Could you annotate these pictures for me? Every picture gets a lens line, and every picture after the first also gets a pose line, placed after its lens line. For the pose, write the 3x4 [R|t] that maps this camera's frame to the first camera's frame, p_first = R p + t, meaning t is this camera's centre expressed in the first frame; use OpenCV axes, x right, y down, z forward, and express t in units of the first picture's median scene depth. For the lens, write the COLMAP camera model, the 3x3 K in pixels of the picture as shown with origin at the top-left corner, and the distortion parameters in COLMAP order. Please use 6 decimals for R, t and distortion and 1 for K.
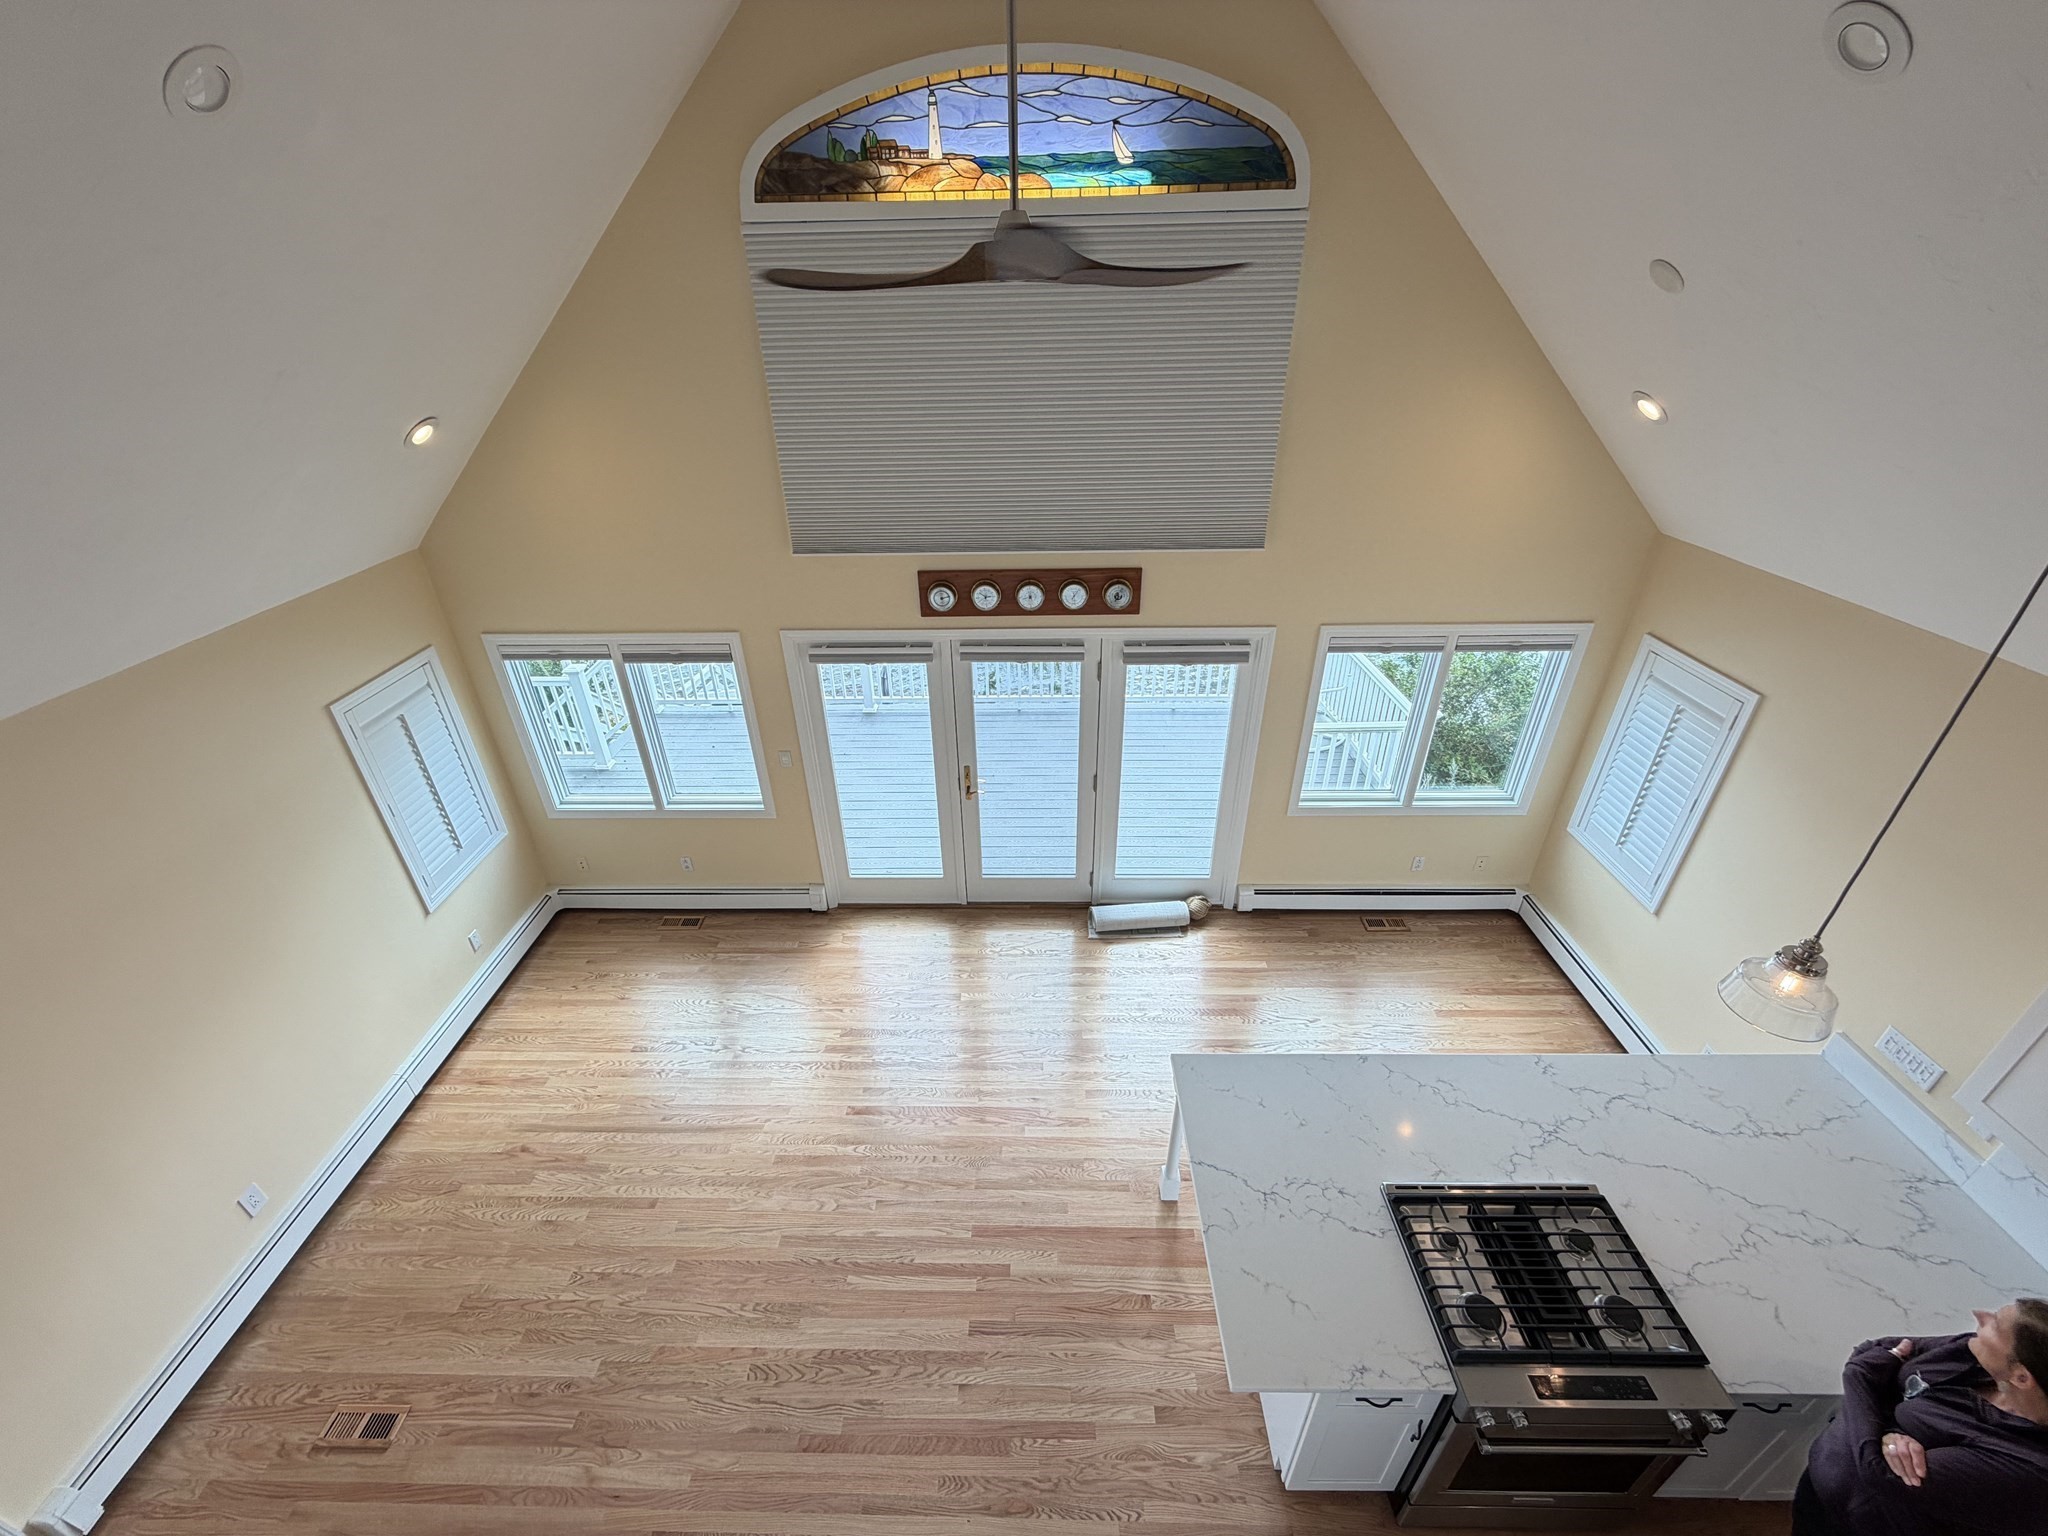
lens RADIAL K [[815.3, 0, 1011.3], [0, 815.3, 771.1], [0, 0, 1]] dist [0.002213, -0.000095]
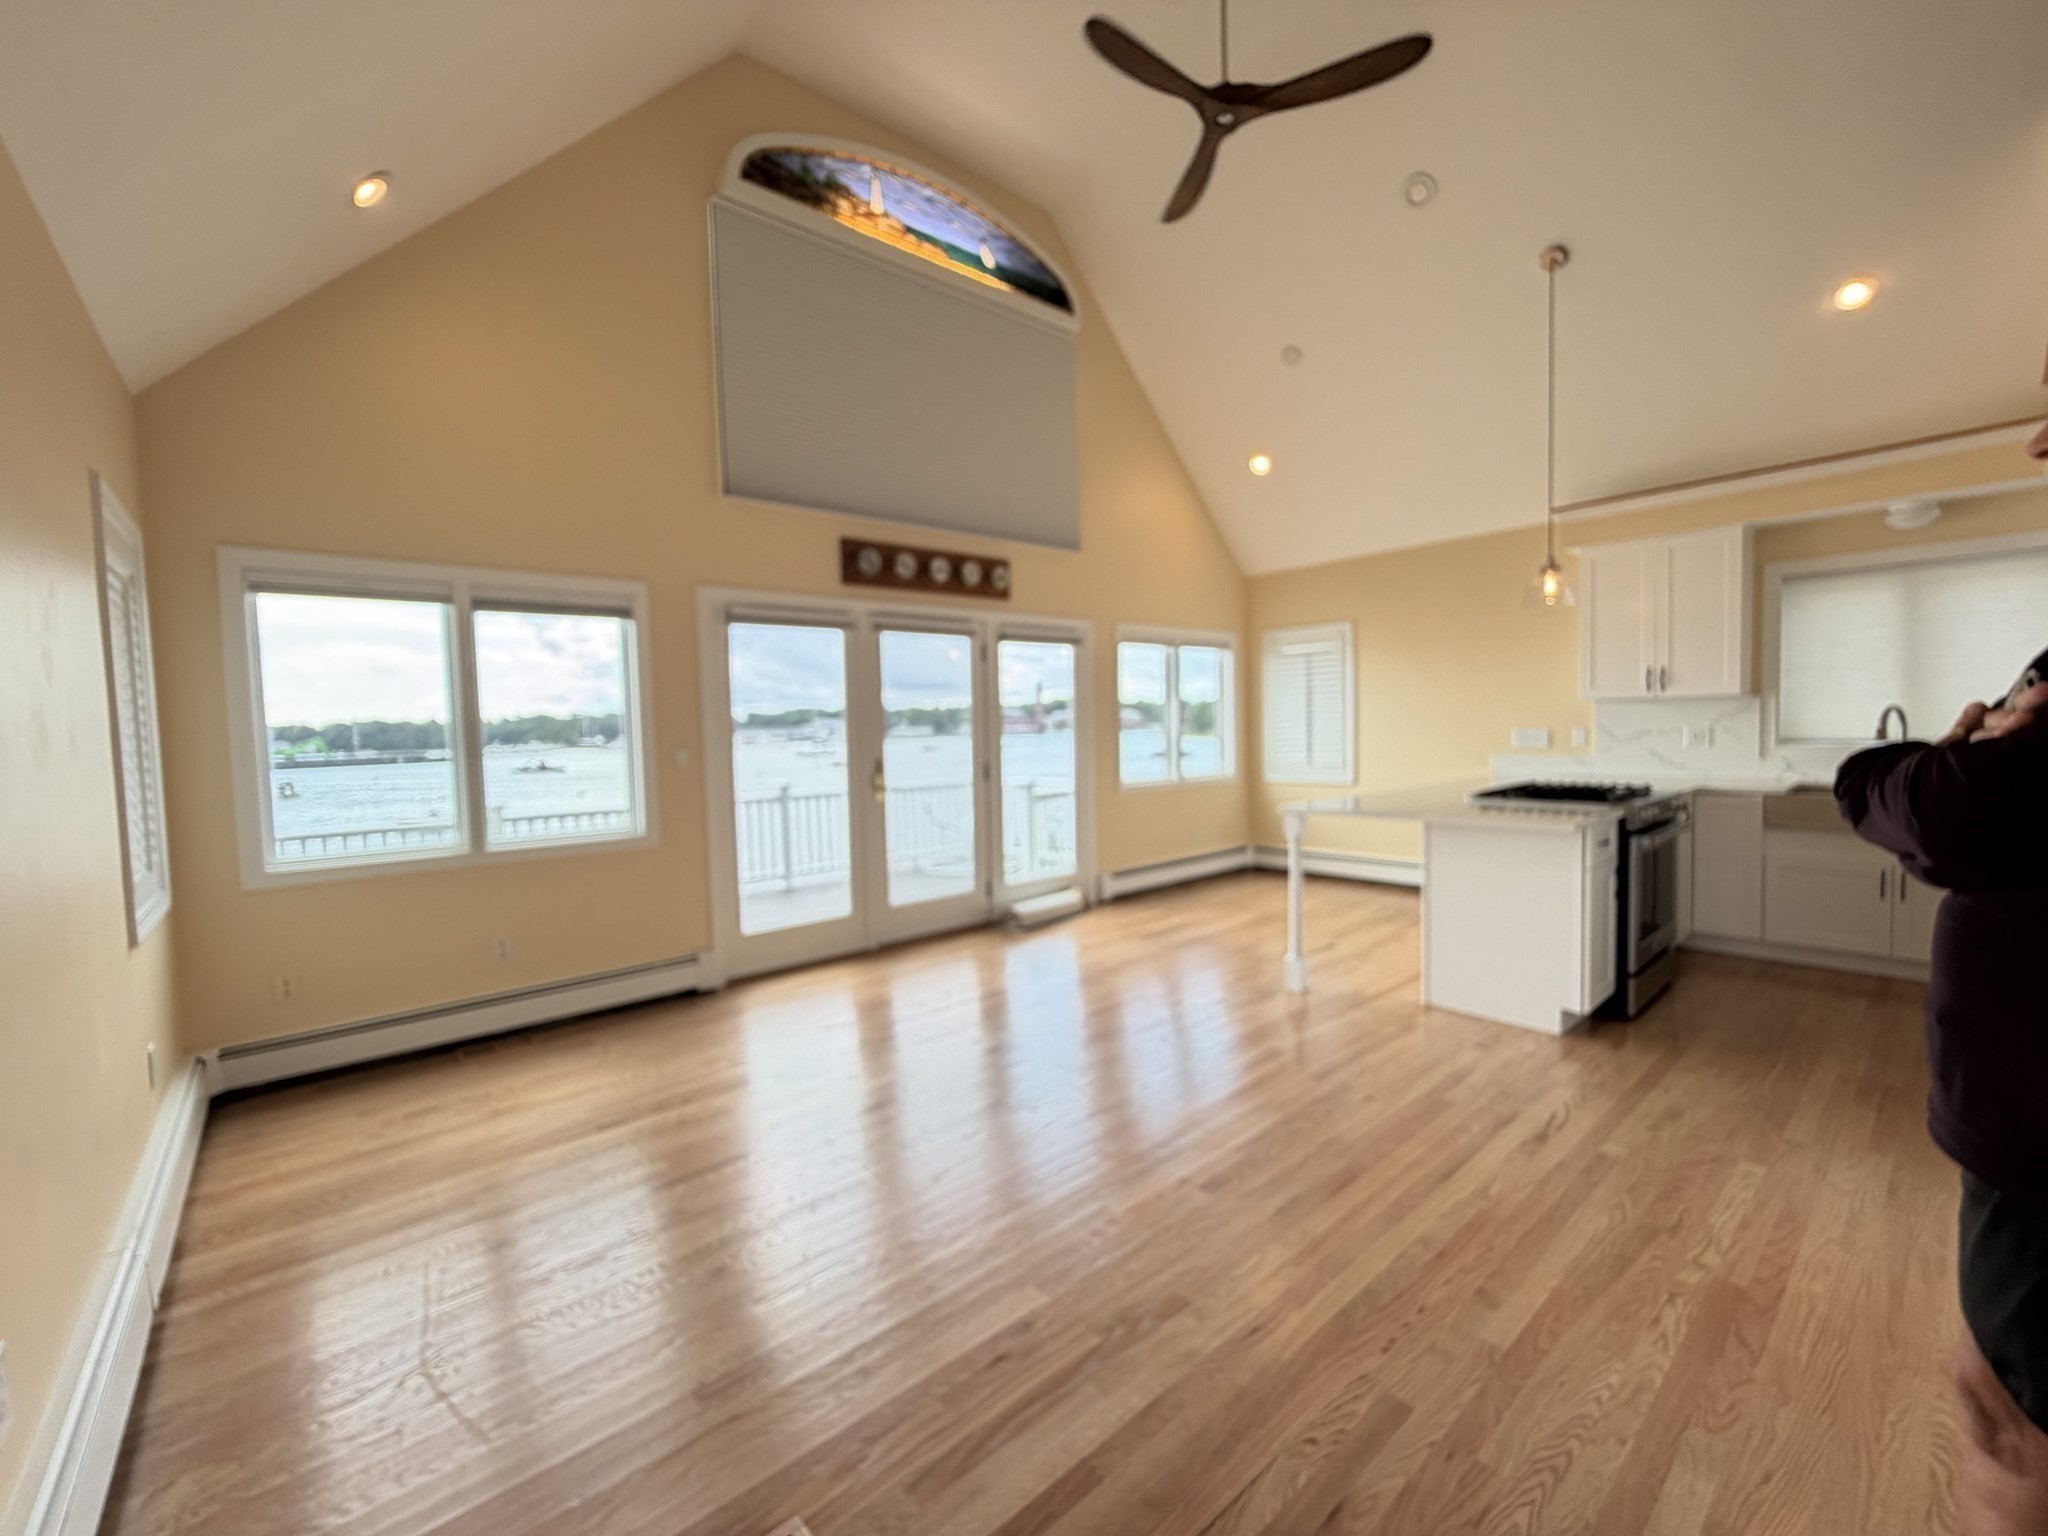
lens RADIAL K [[840.6, 0, 1019.8], [0, 840.6, 764.3], [0, 0, 1]] dist [0.001526, -0.000011]
pose [[0.742445, -0.032285, 0.669129, -0.789456], [0.349184, 0.871068, -0.345415, 0.529834], [-0.571705, 0.490101, 0.657993, 0.379512]]
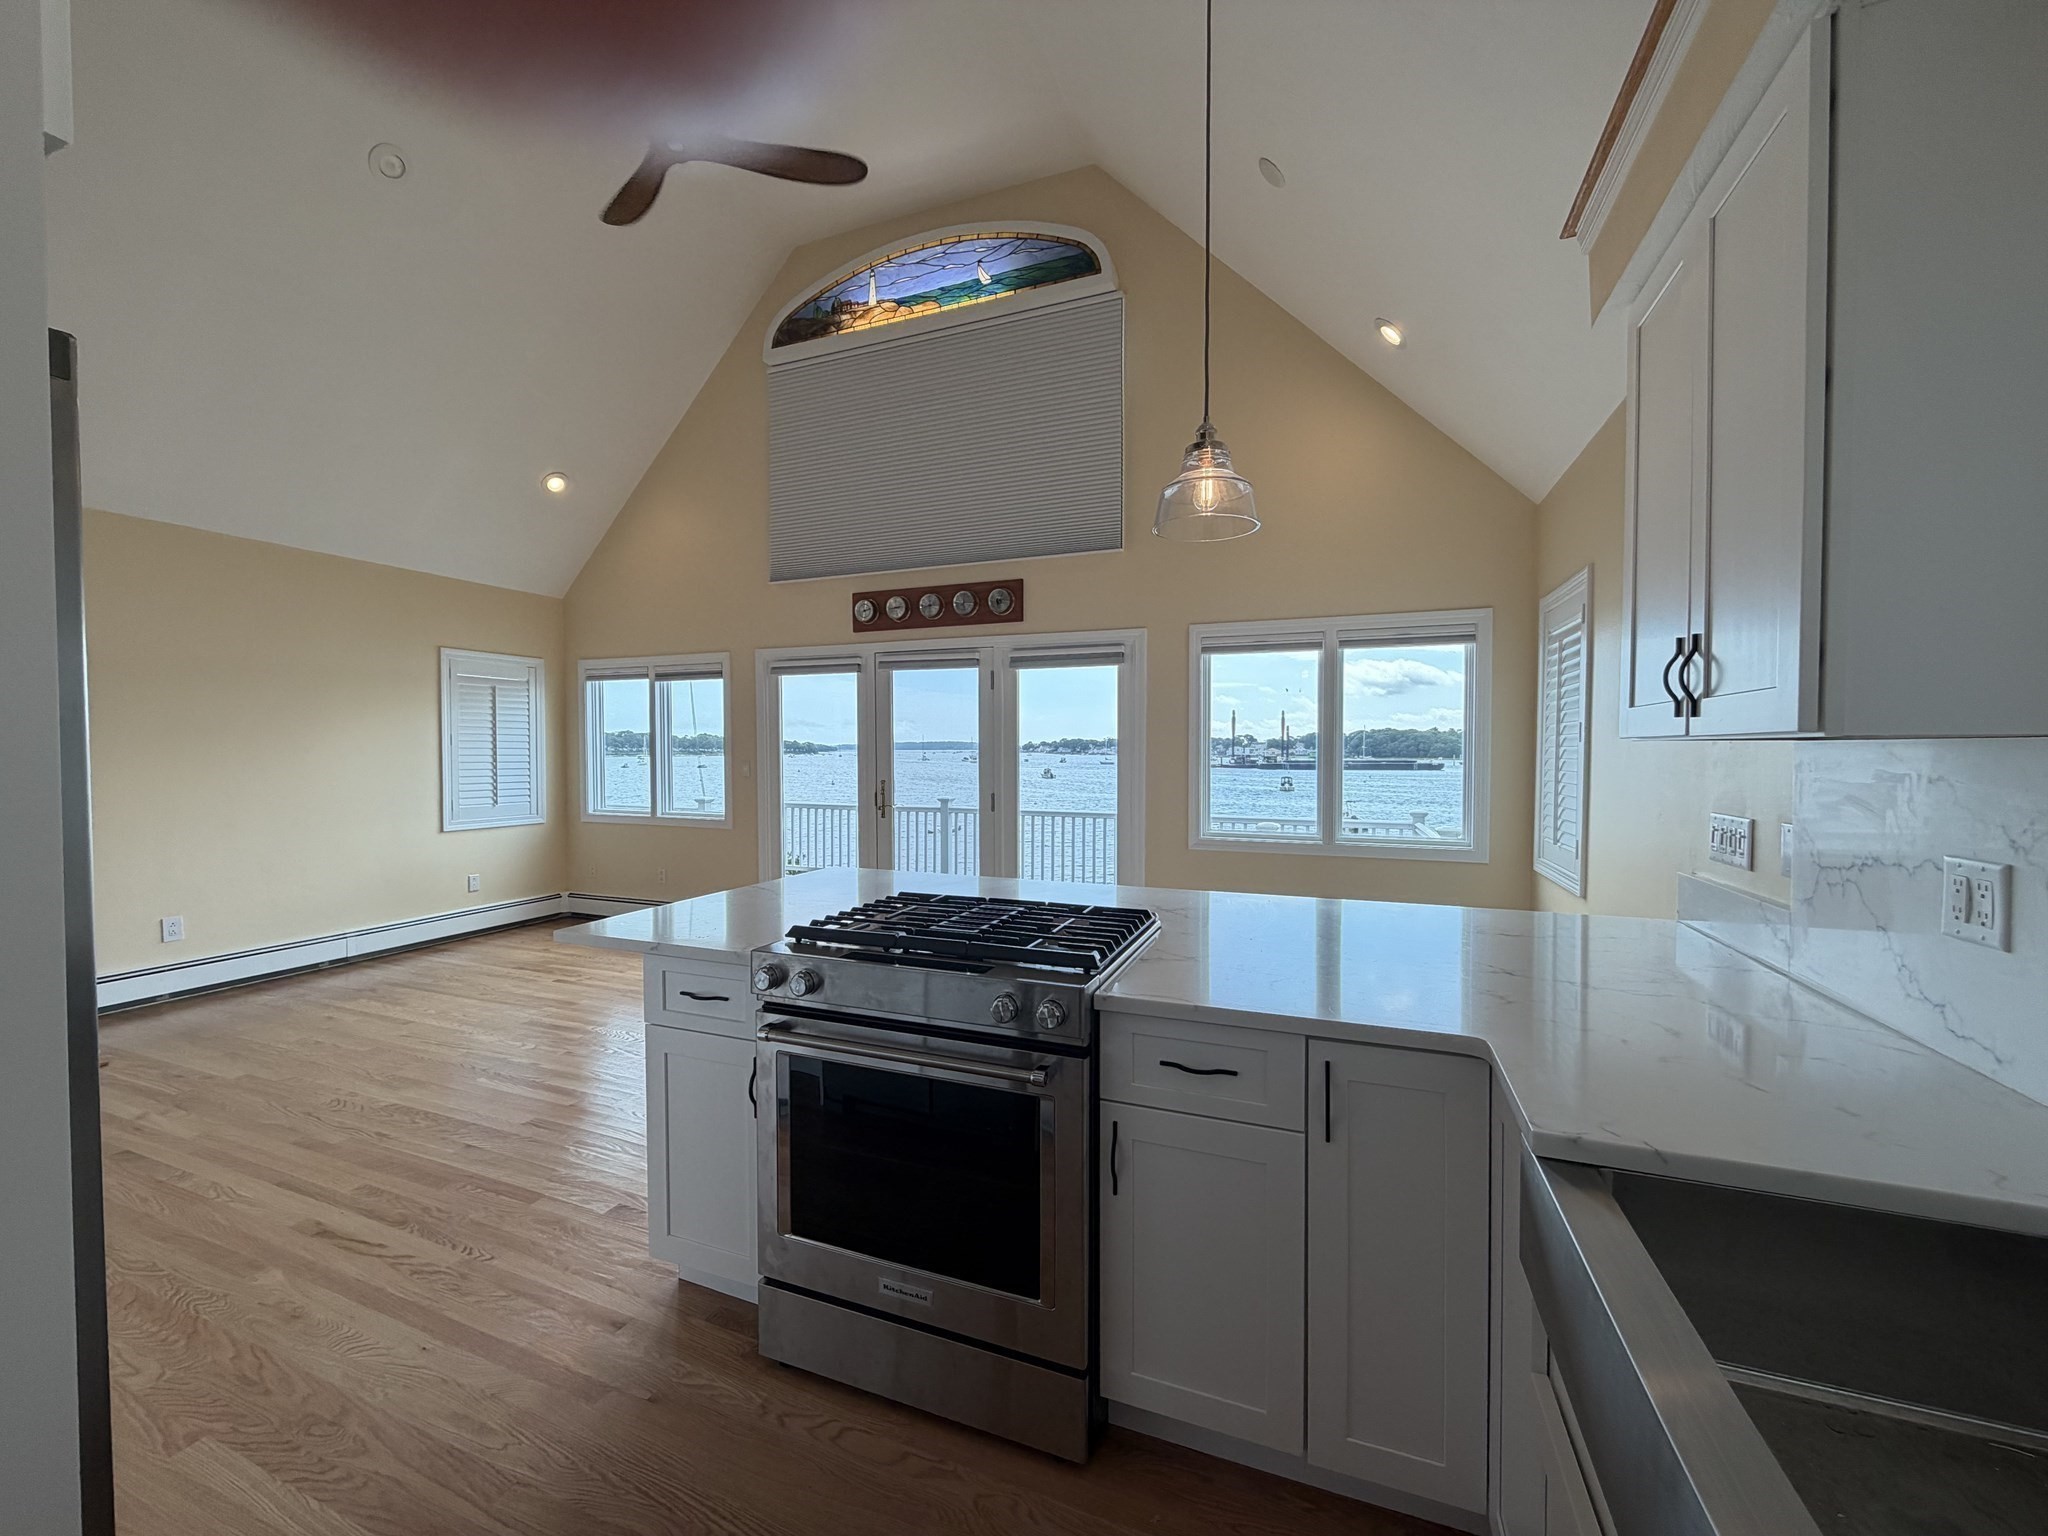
lens RADIAL K [[815.3, 0, 1011.3], [0, 815.3, 771.1], [0, 0, 1]] dist [0.002213, -0.000095]
pose [[0.933465, 0.030257, -0.357389, 0.657977], [-0.197653, 0.874877, -0.442181, 0.575784], [0.299292, 0.483400, 0.822647, 0.228942]]
